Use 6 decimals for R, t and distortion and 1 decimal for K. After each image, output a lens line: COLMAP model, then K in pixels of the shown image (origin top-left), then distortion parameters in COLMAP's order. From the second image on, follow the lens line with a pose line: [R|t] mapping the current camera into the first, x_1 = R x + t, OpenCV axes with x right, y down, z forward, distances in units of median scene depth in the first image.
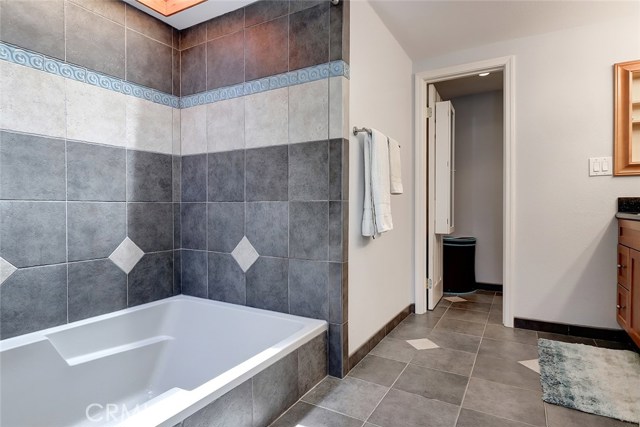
lens RADIAL K [[352.3, 0, 318.7], [0, 352.3, 210.3], [0, 0, 1]] dist [-0.008131, -0.000342]
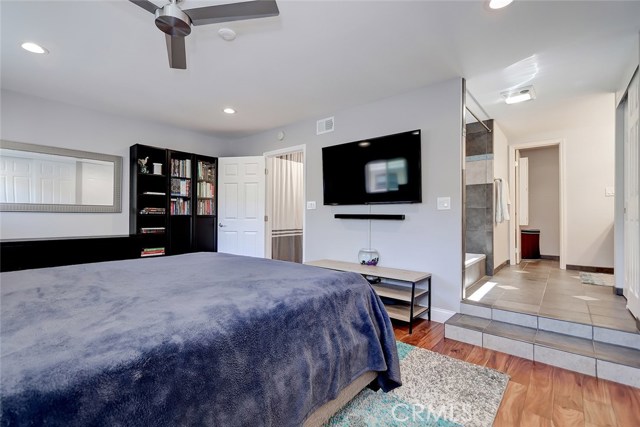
lens RADIAL K [[295.3, 0, 322.1], [0, 295.3, 214.3], [0, 0, 1]] dist [-0.003417, -0.001487]
pose [[0.985773, -0.000304, -0.168084, -0.766693], [-0.002734, 0.999837, -0.017844, 0.062771], [0.168062, 0.018050, 0.985611, -1.287627]]
